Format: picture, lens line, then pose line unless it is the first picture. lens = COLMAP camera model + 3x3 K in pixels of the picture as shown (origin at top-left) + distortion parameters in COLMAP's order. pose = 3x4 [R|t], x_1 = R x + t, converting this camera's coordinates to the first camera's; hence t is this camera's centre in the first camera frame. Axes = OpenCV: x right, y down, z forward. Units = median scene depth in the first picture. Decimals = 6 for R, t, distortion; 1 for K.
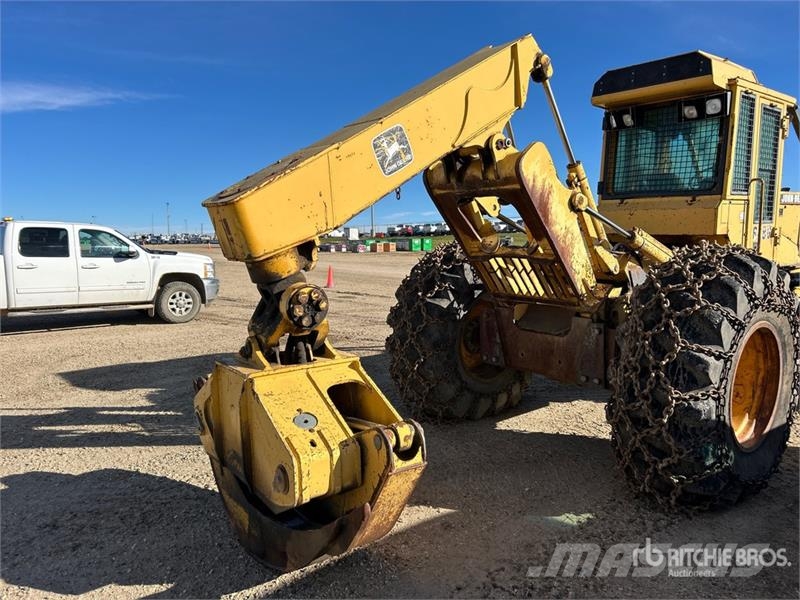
lens RADIAL K [[608.5, 0, 396.0], [0, 608.5, 288.1], [0, 0, 1]] dist [0.046049, -0.060195]
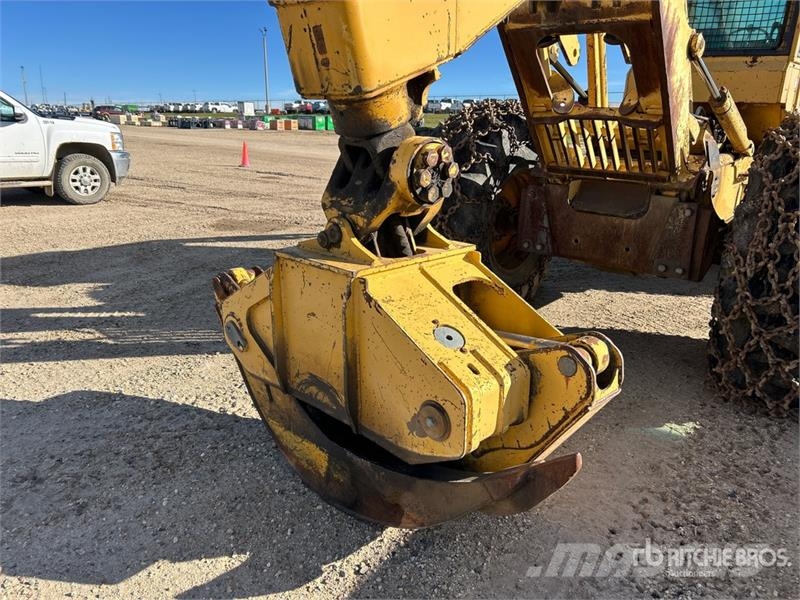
lens RADIAL K [[604.7, 0, 376.2], [0, 604.7, 293.8], [0, 0, 1]] dist [0.038791, -0.048295]
pose [[0.986818, -0.017699, 0.160860, -0.194174], [-0.014013, 0.980922, 0.193898, 0.020326], [-0.161223, -0.193596, 0.967744, 0.200482]]
